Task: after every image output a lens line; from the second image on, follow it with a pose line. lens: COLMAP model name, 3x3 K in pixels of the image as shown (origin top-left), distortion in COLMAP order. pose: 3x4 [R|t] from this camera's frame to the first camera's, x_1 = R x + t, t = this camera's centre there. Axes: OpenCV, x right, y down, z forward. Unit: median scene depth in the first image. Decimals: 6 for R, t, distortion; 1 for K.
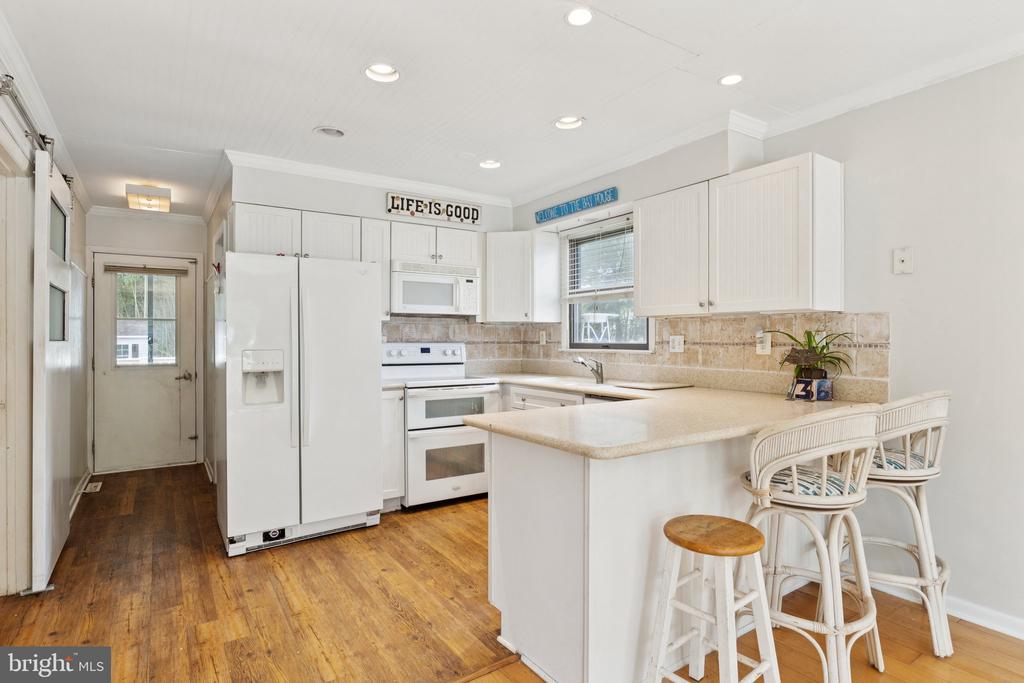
lens RADIAL K [[530.4, 0, 513.0], [0, 530.4, 344.6], [0, 0, 1]] dist [-0.006483, 0.007987]
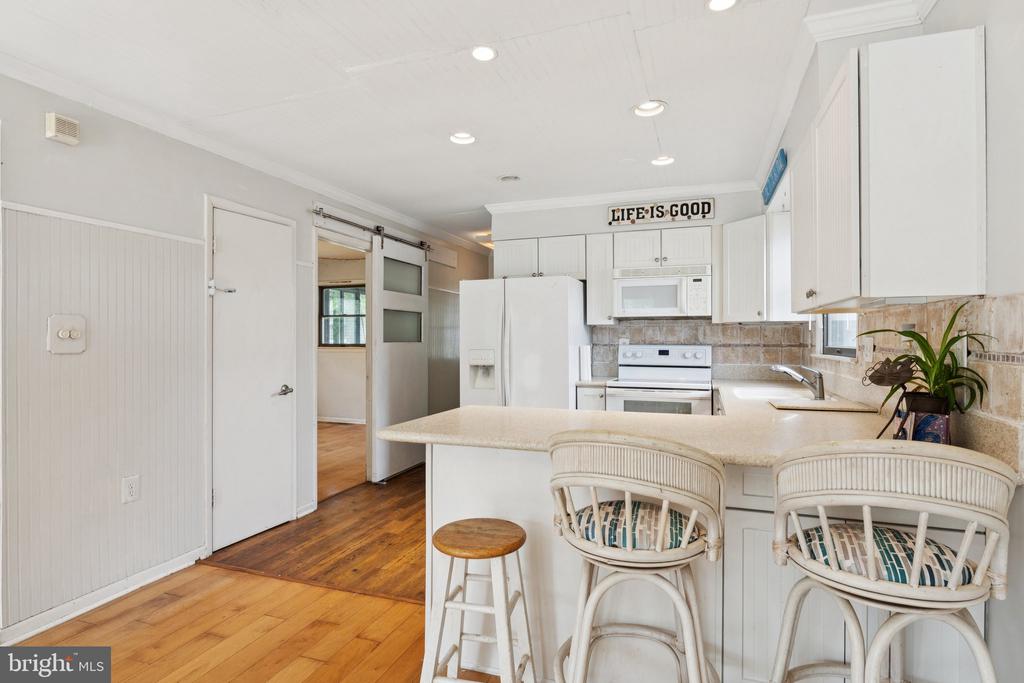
lens RADIAL K [[530.4, 0, 517.7], [0, 530.4, 344.3], [0, 0, 1]] dist [-0.006483, 0.007987]
pose [[0.601591, 0.007344, -0.798771, 0.525519], [-0.008945, 0.999957, 0.002456, -0.005356], [0.798754, 0.005667, 0.601631, 0.193406]]
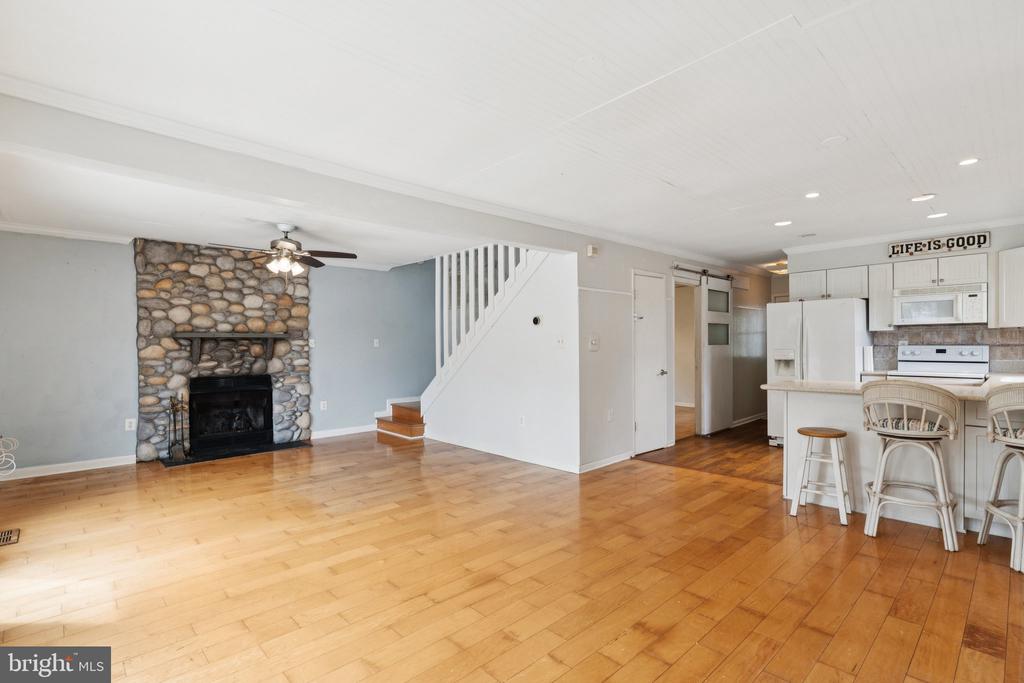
lens RADIAL K [[496.7, 0, 505.7], [0, 496.7, 351.5], [0, 0, 1]] dist [-0.011810, 0.002568]
pose [[0.165300, 0.014721, -0.986133, 0.952126], [-0.000701, 0.999890, 0.014809, -0.006242], [0.986243, -0.001757, 0.165292, -0.287143]]
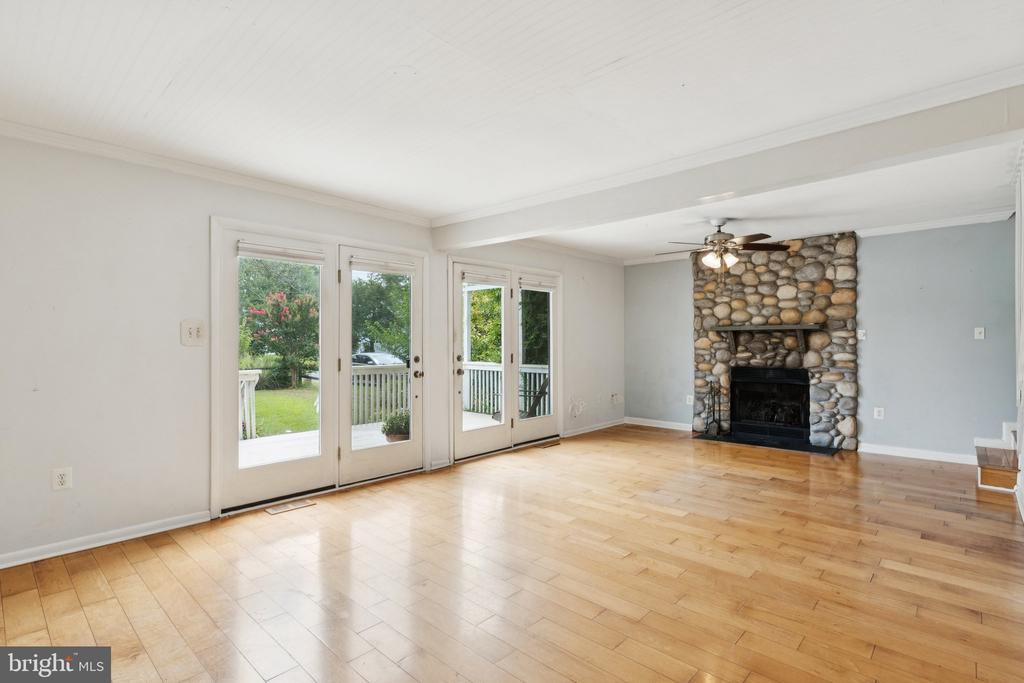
lens RADIAL K [[496.7, 0, 520.5], [0, 496.7, 340.1], [0, 0, 1]] dist [-0.011810, 0.002568]
pose [[-0.969703, 0.004681, -0.244244, 0.453565], [0.003103, 0.999972, 0.006843, -0.007070], [0.244269, 0.005878, -0.969690, 0.443930]]
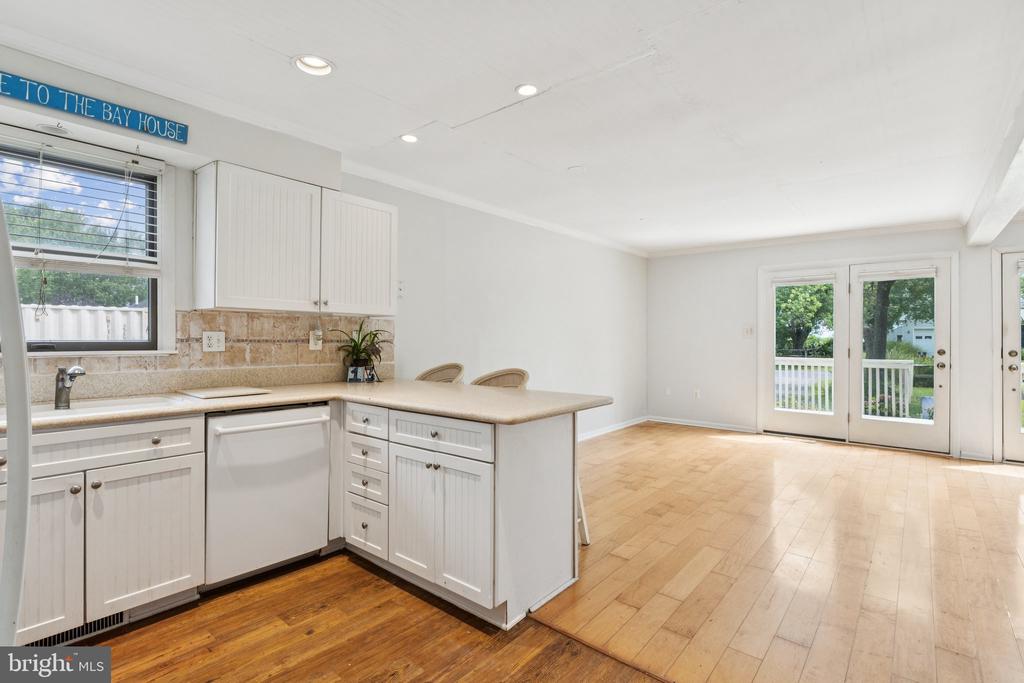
lens RADIAL K [[496.7, 0, 499.6], [0, 496.7, 336.7], [0, 0, 1]] dist [-0.011810, 0.002568]
pose [[-0.266588, 0.009024, 0.963768, -0.514723], [0.011375, 0.999916, -0.006216, 0.001136], [-0.963743, 0.009306, -0.266668, 0.688968]]
